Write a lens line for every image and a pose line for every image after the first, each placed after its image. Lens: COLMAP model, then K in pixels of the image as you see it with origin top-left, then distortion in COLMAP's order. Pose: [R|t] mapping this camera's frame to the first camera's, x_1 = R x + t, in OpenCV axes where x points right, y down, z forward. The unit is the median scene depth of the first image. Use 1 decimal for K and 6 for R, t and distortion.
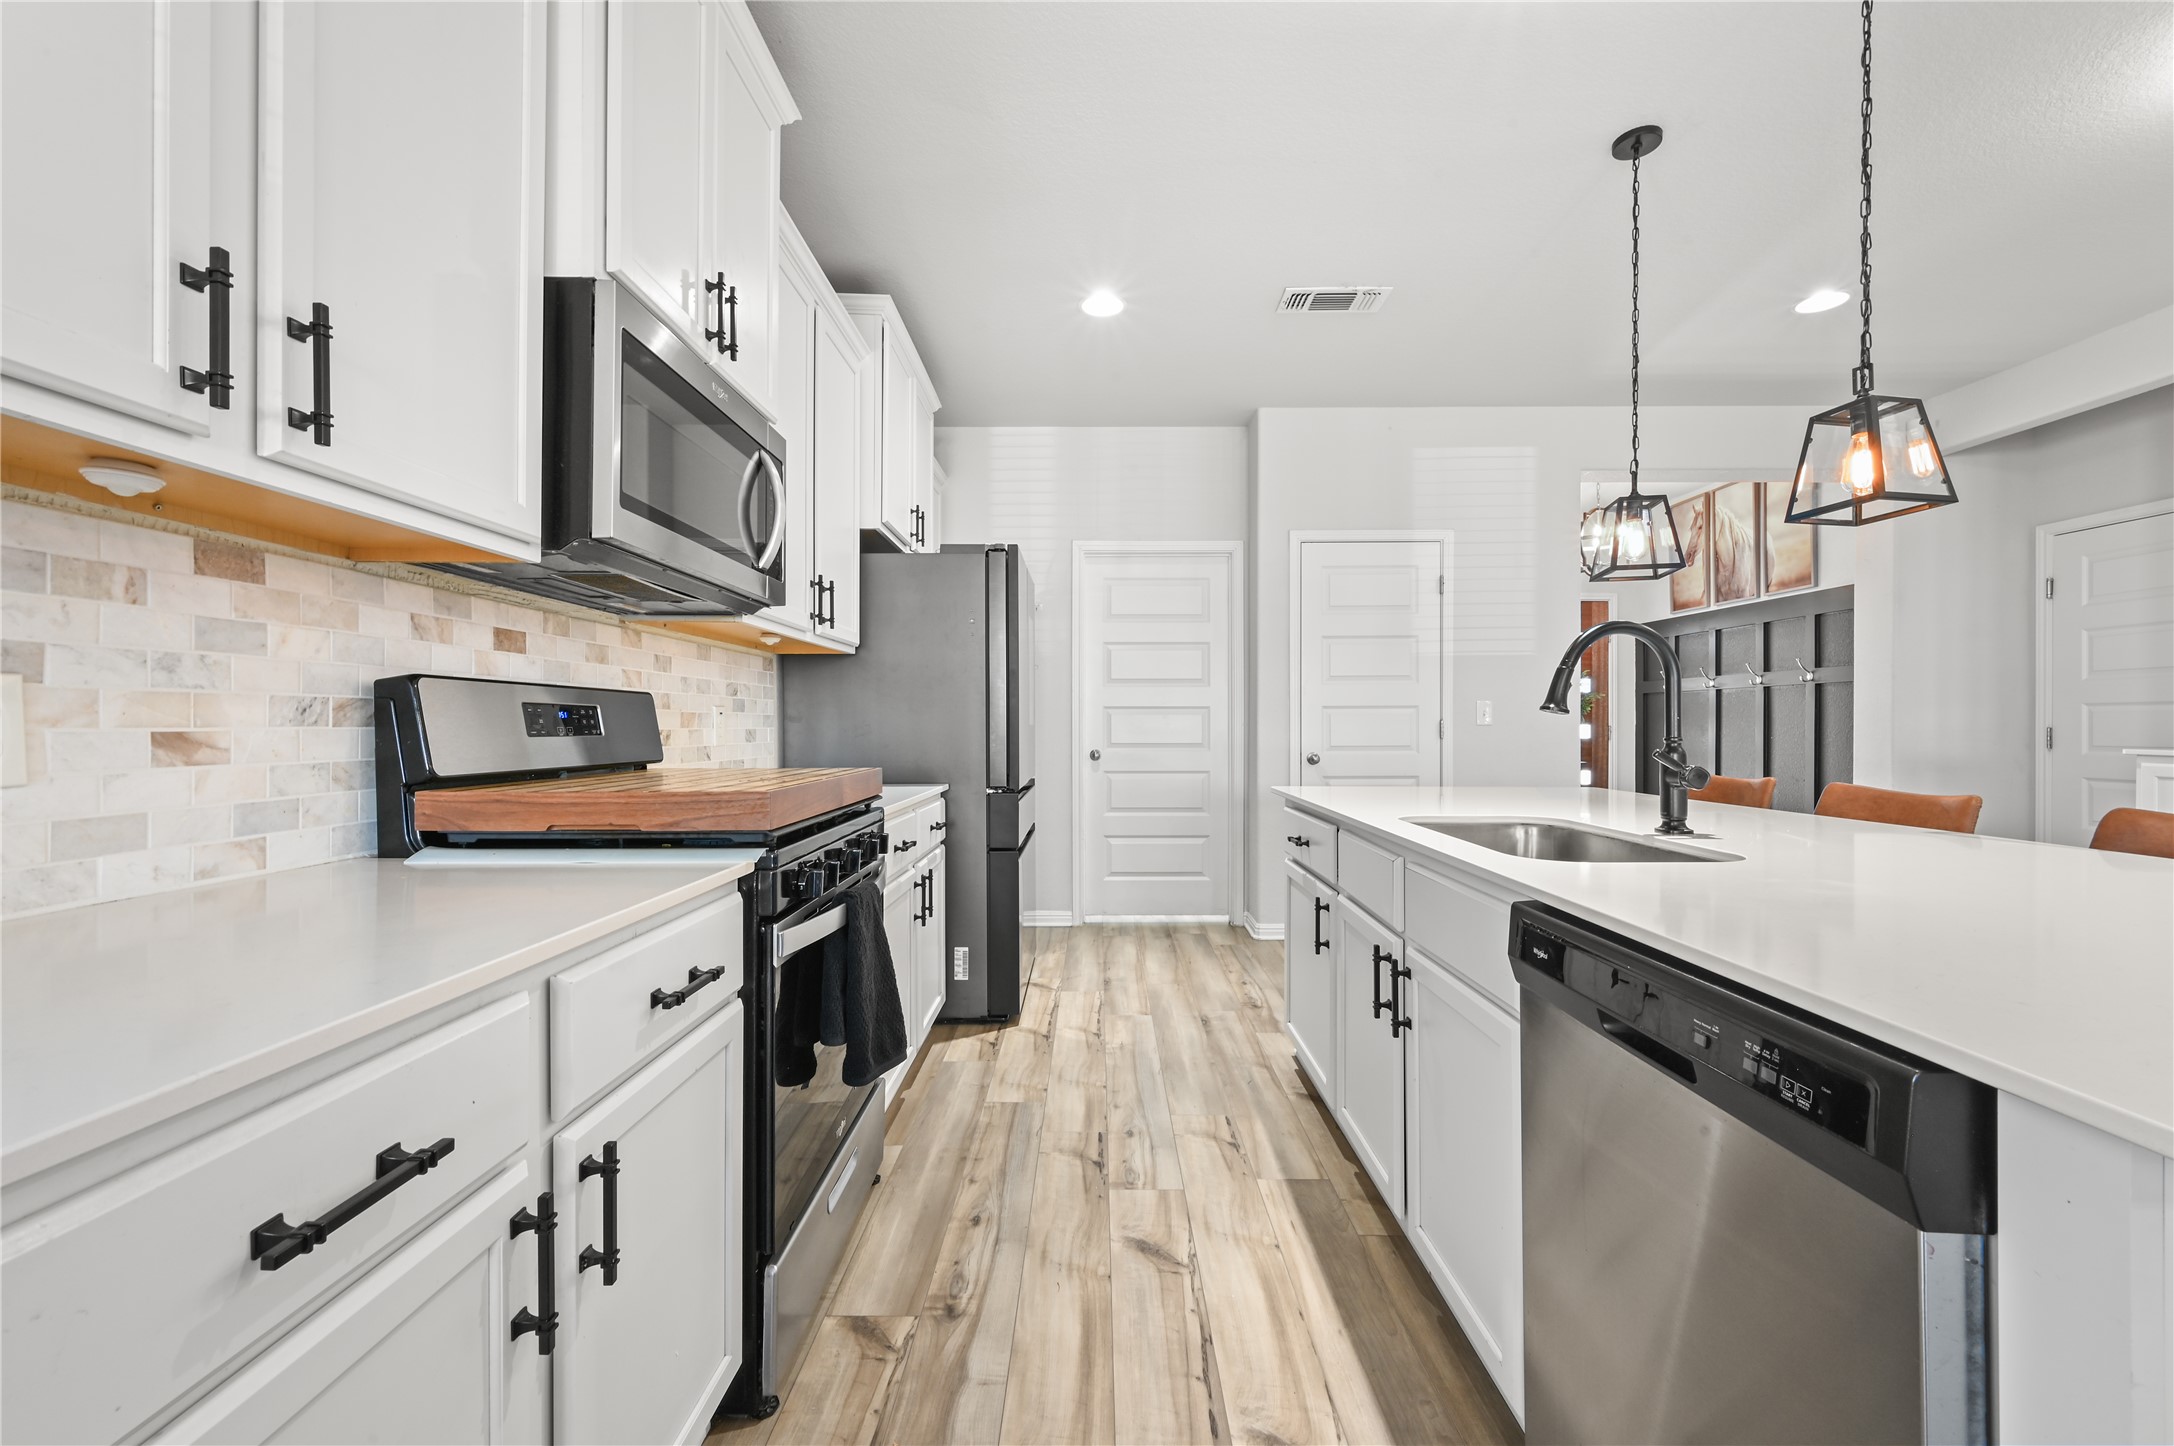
lens RADIAL K [[862.0, 0, 1087.0], [0, 862.0, 723.0], [0, 0, 1]] dist [-0.000046, 0.000111]
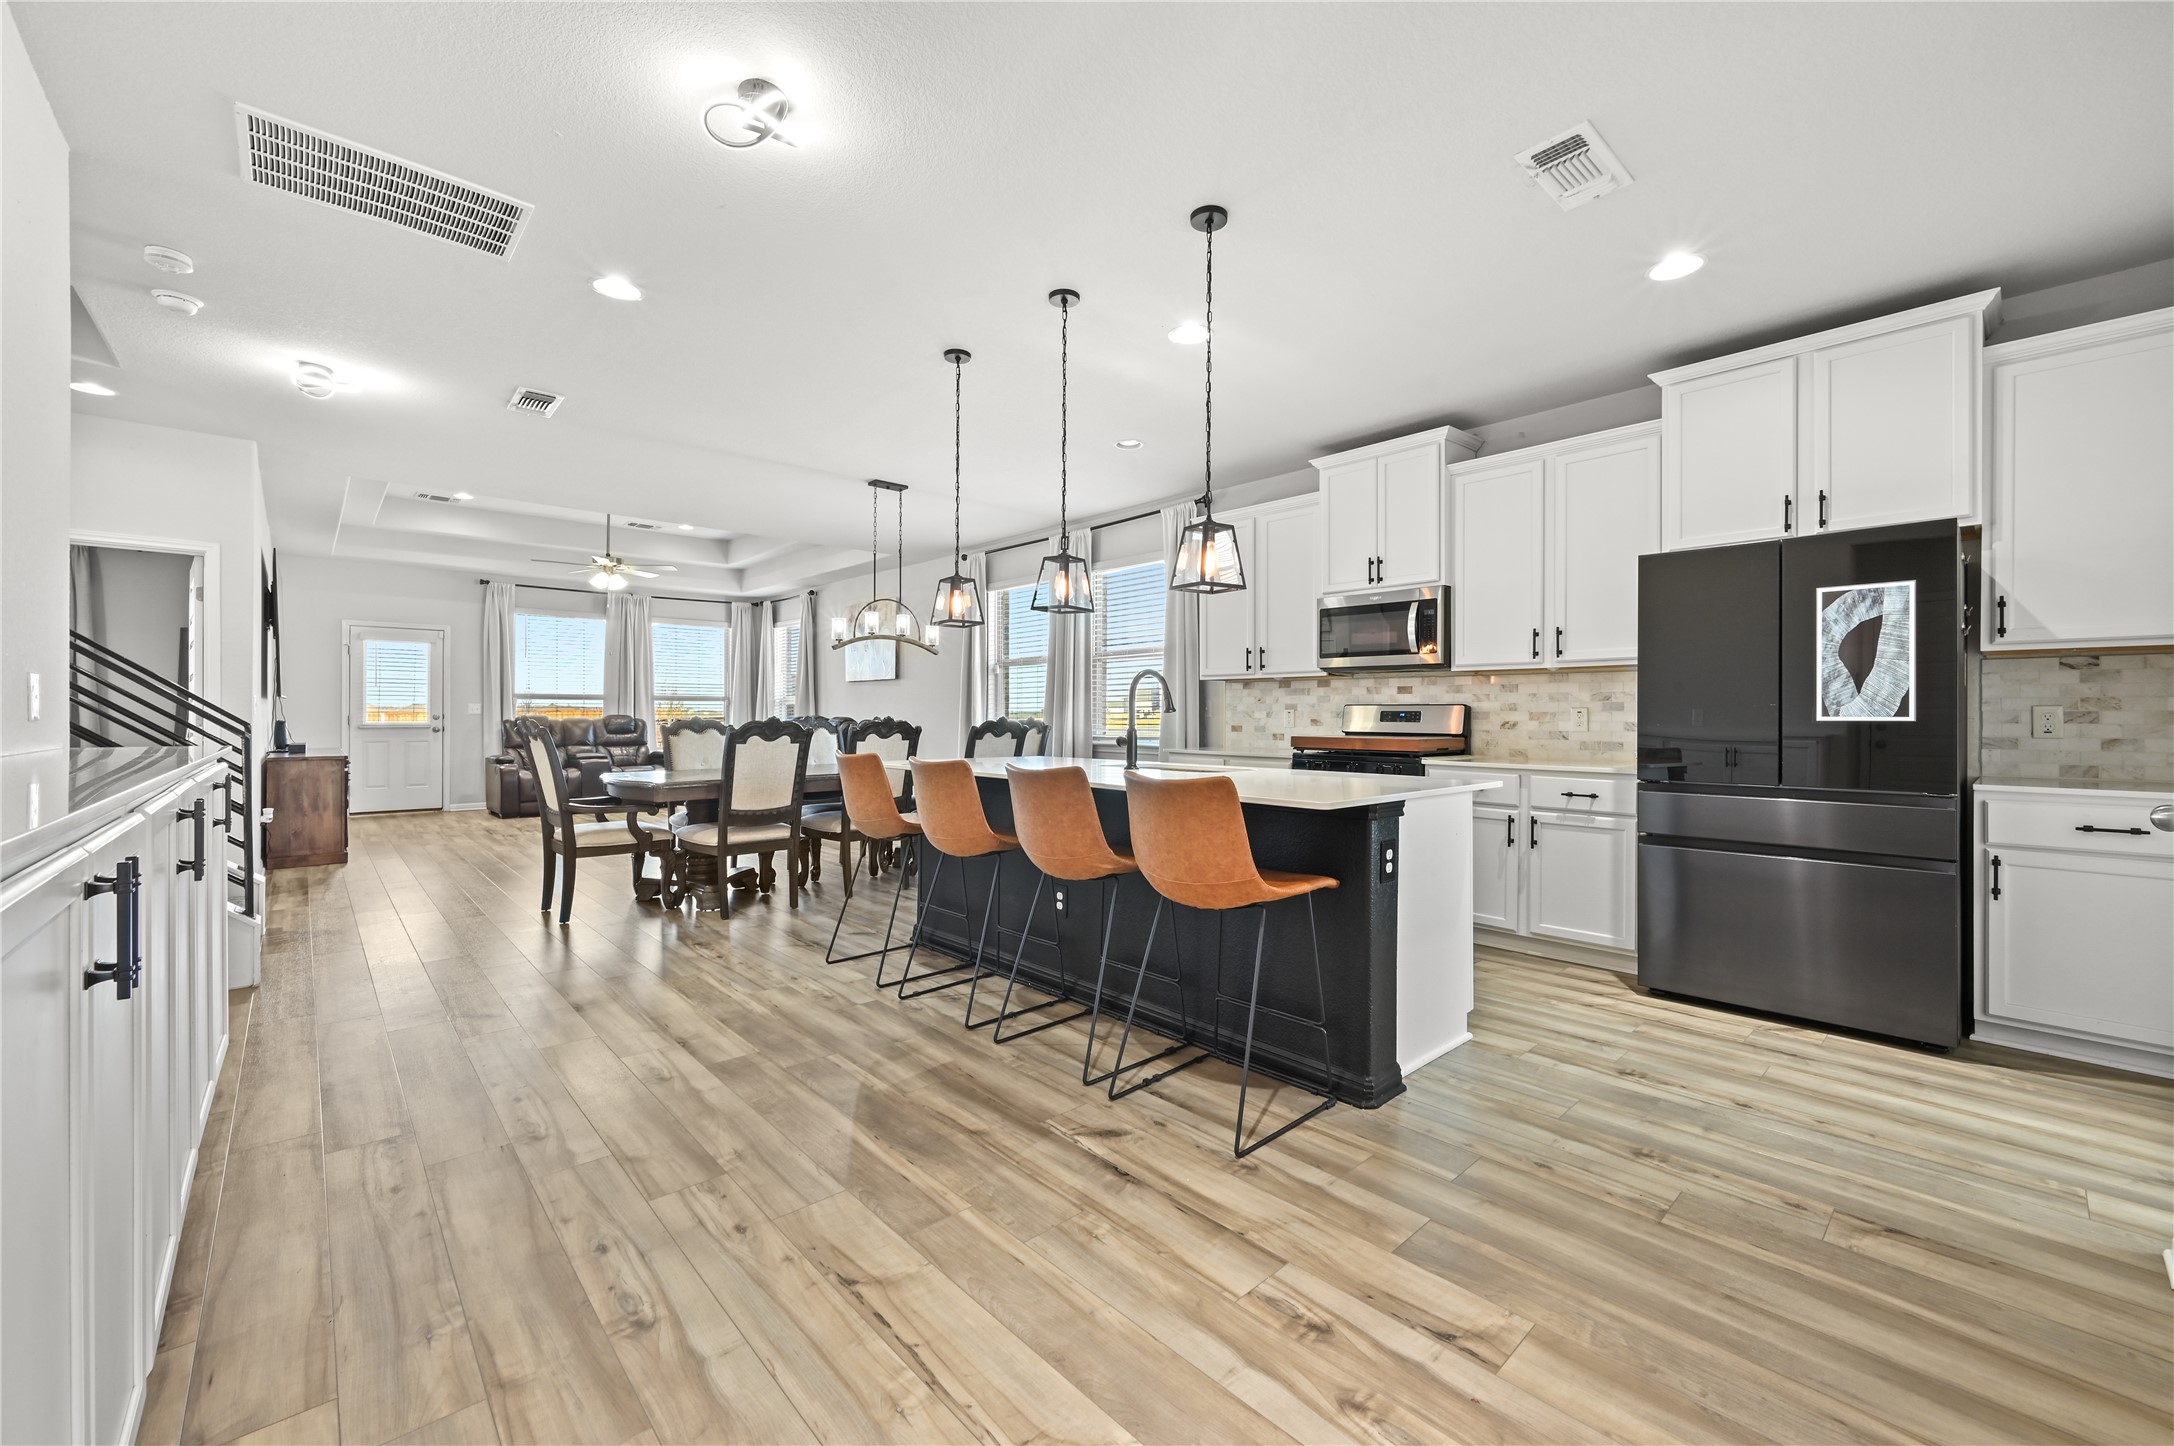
lens RADIAL K [[862.0, 0, 1087.0], [0, 862.0, 723.0], [0, 0, 1]] dist [-0.000046, 0.000111]
pose [[-0.731197, 0.006472, -0.682136, 1.230187], [0.000535, 0.999960, 0.008914, -0.004751], [0.682166, 0.006152, -0.731171, 1.379522]]
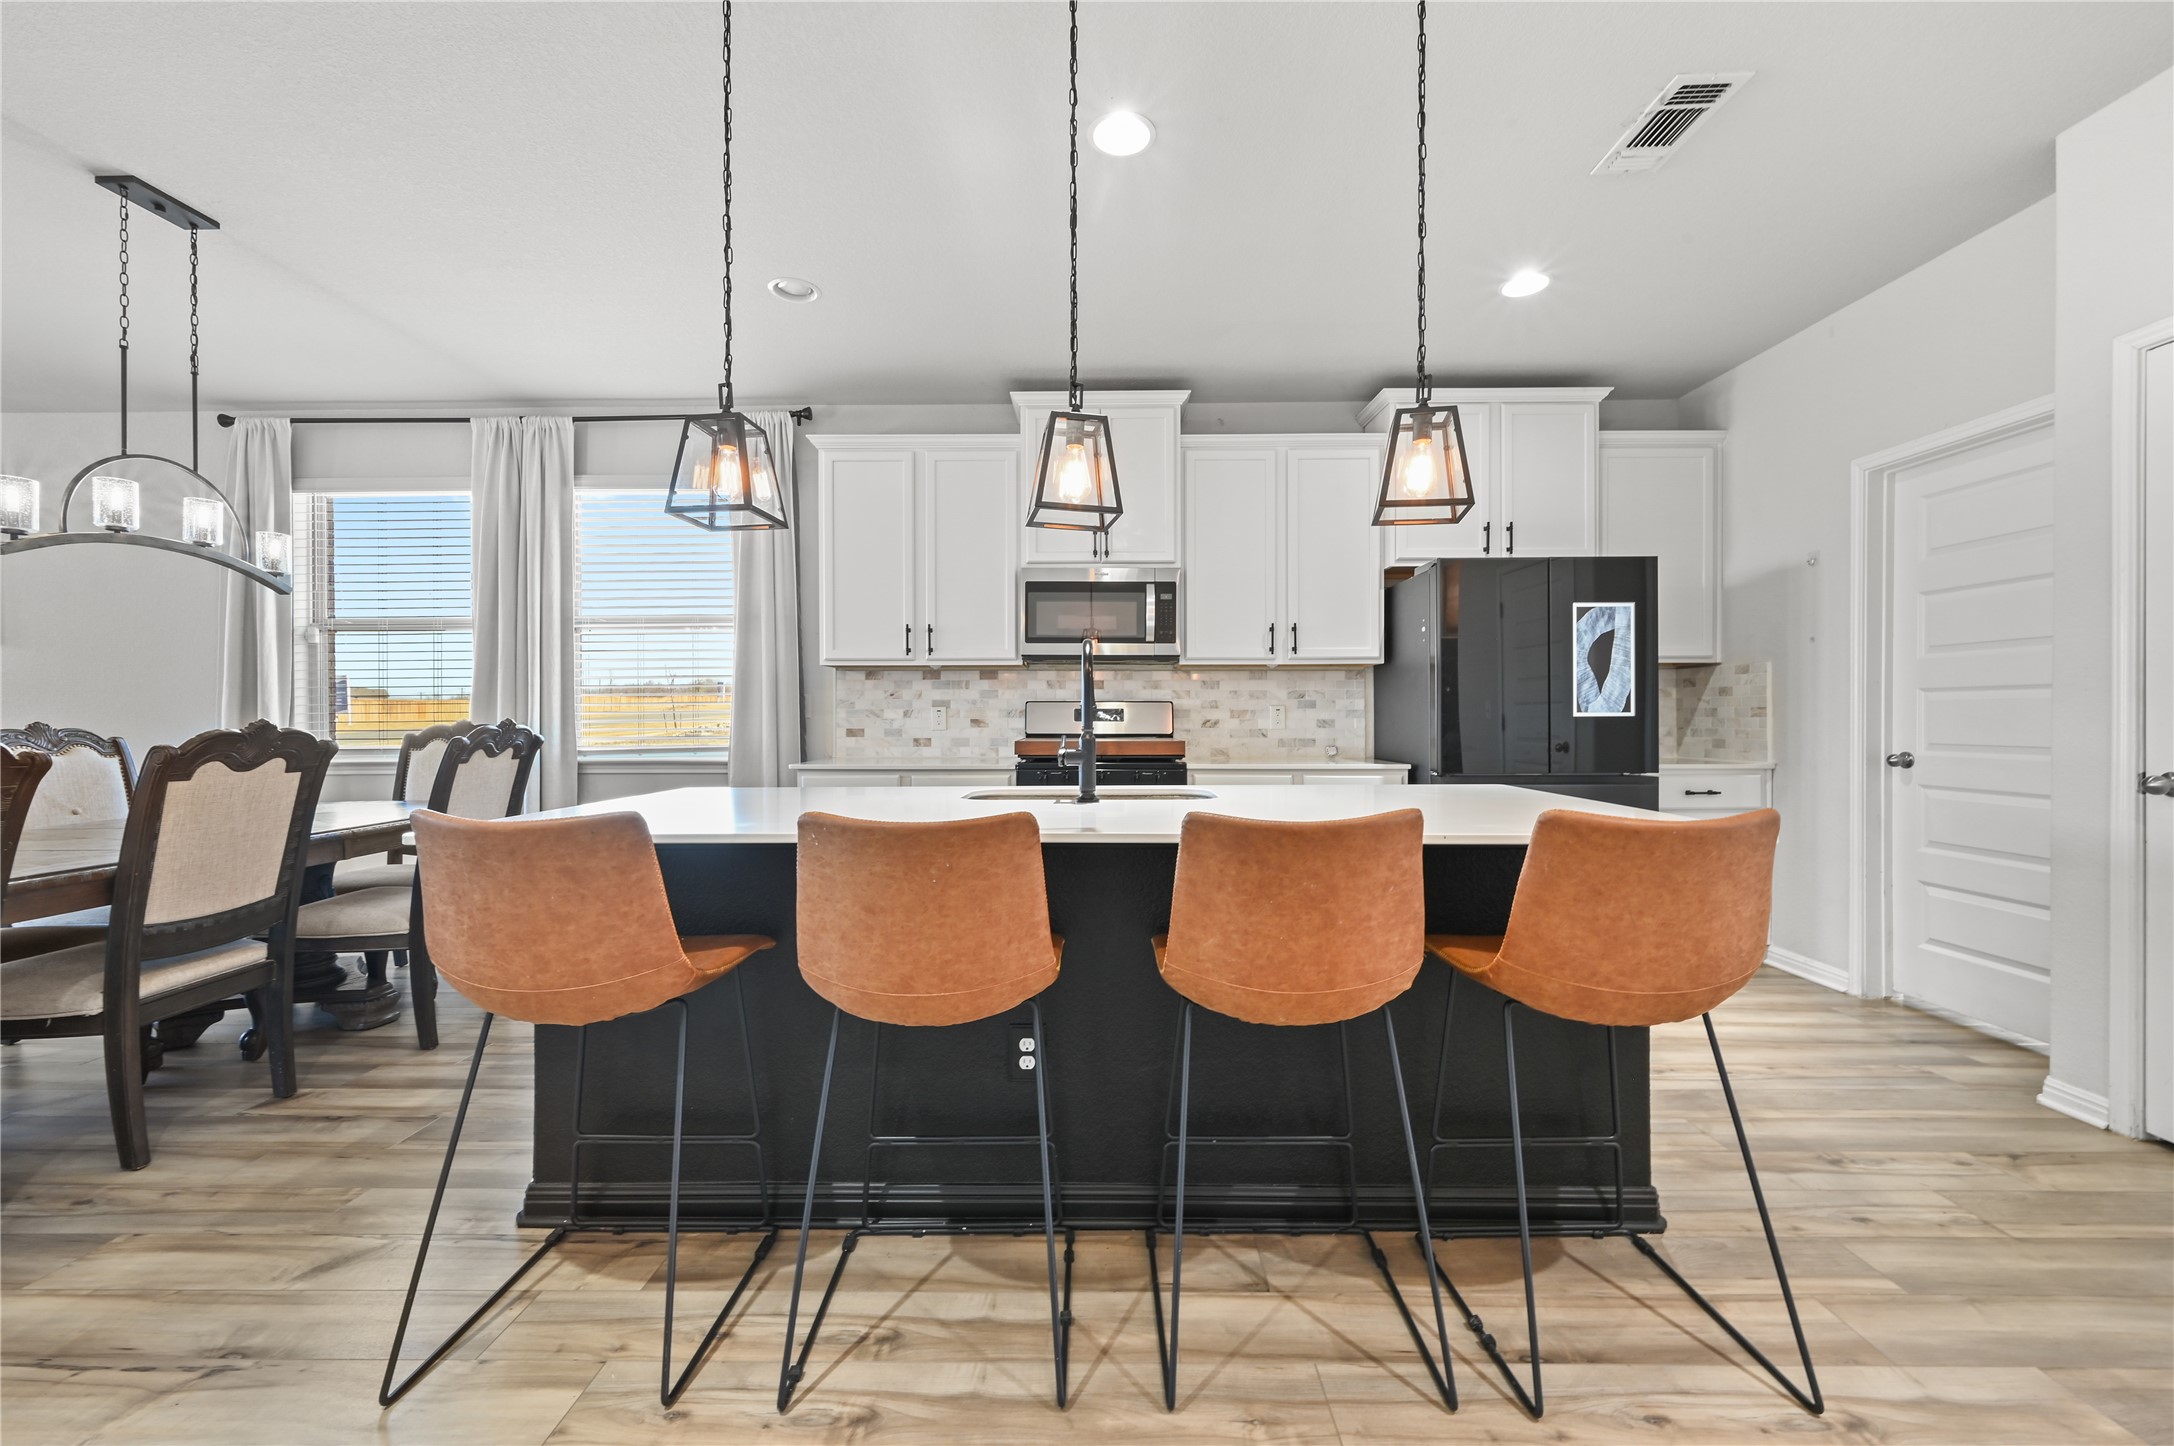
lens RADIAL K [[862.0, 0, 1087.0], [0, 862.0, 723.0], [0, 0, 1]] dist [-0.000046, 0.000111]
pose [[-0.001134, 0.011255, -0.999936, 1.097720], [0.005005, 0.999924, 0.011249, -0.005246], [0.999987, -0.004992, -0.001190, 0.555744]]
